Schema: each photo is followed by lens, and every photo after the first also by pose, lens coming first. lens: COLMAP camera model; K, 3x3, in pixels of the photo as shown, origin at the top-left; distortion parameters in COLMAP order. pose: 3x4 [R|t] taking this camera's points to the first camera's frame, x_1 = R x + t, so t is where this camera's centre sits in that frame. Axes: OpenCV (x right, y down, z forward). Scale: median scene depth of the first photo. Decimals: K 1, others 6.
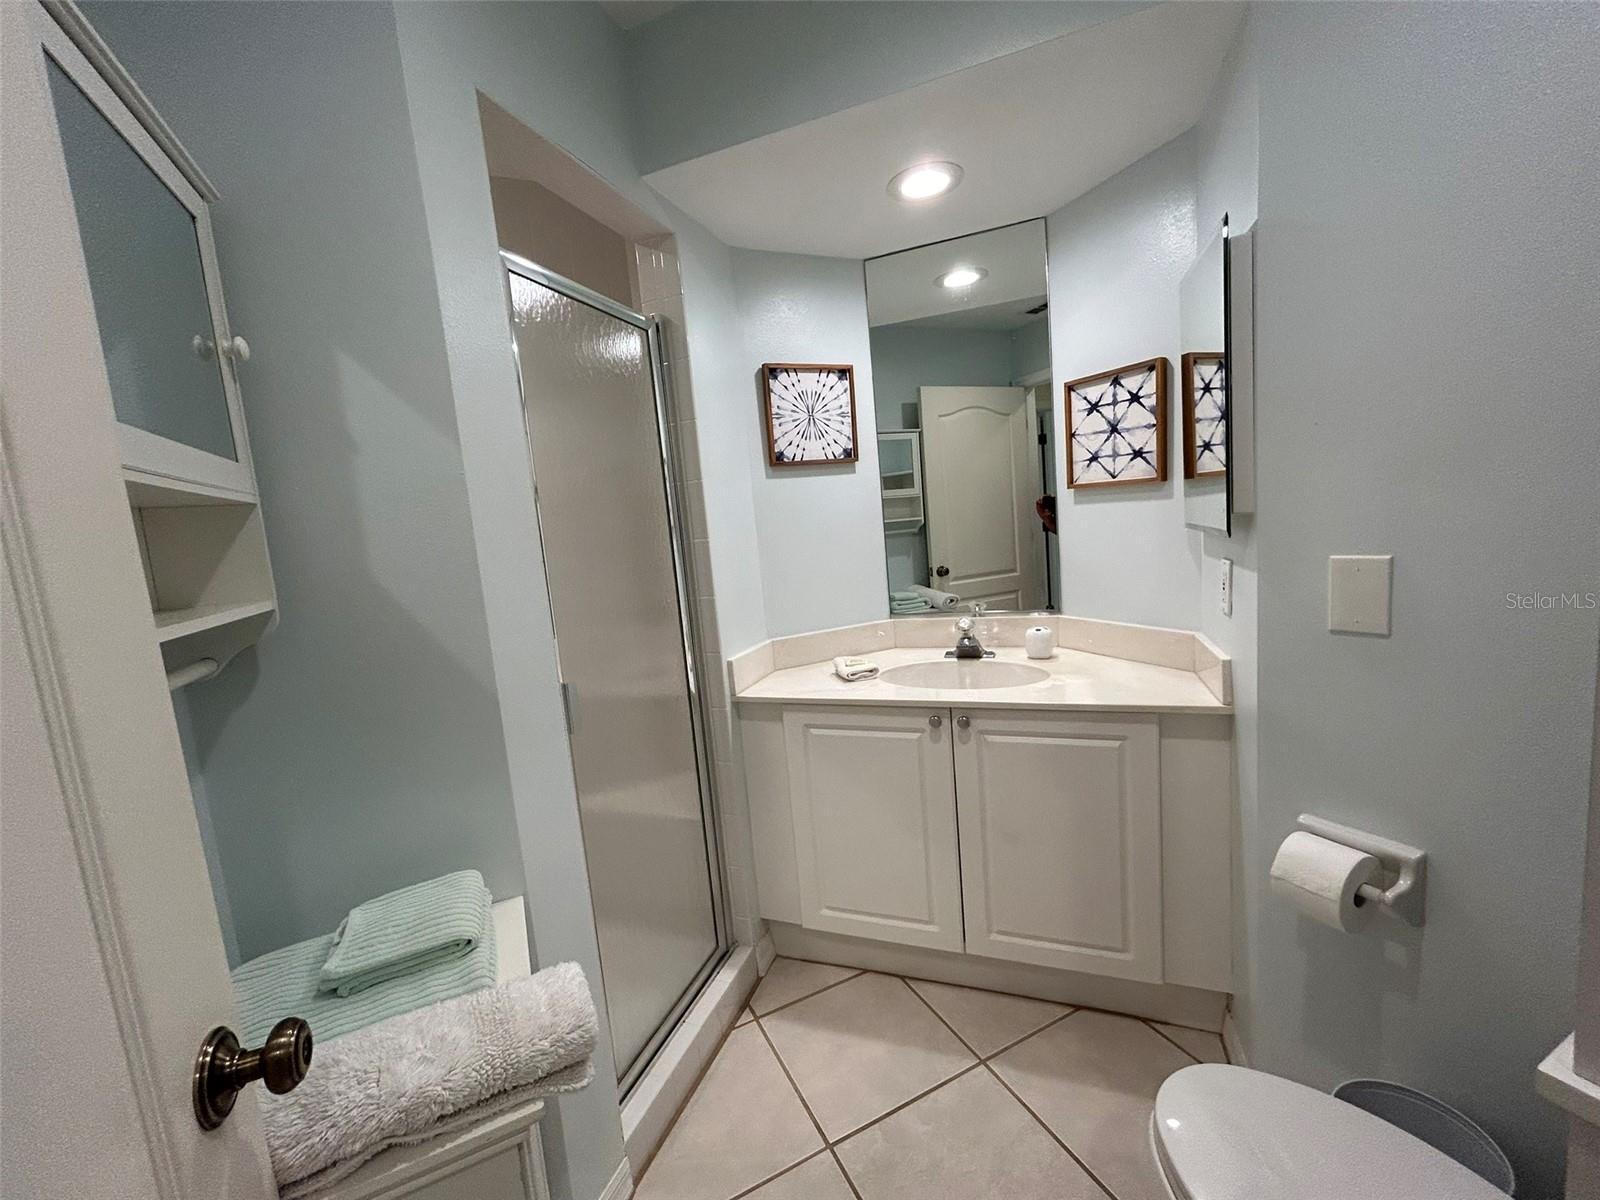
lens RADIAL K [[649.8, 0, 800.0], [0, 649.8, 600.0], [0, 0, 1]] dist [-0.000055, 0.000084]
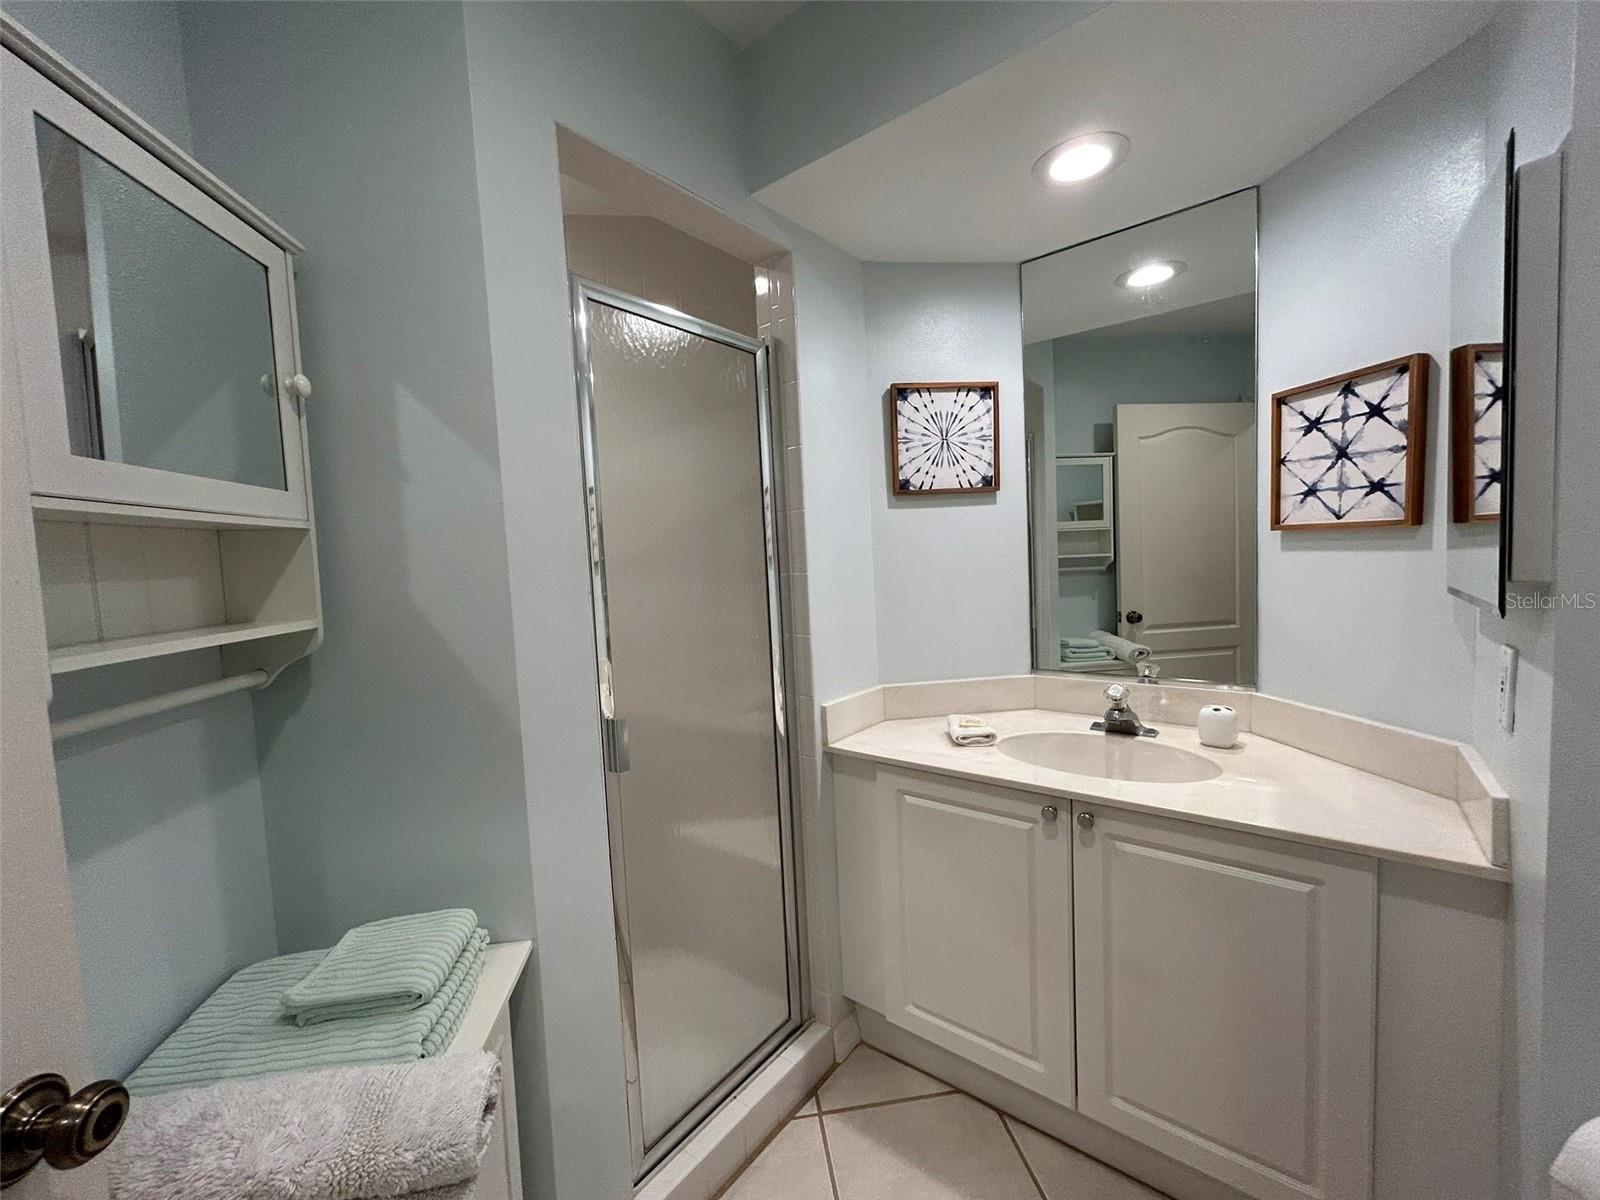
lens RADIAL K [[649.5, 0, 795.9], [0, 649.5, 600.5], [0, 0, 1]] dist [-0.002189, 0.000018]
pose [[0.951032, 0.063373, -0.302526, 0.121273], [-0.073753, 0.997011, -0.023000, -0.031151], [0.300164, 0.044186, 0.952864, 0.110756]]
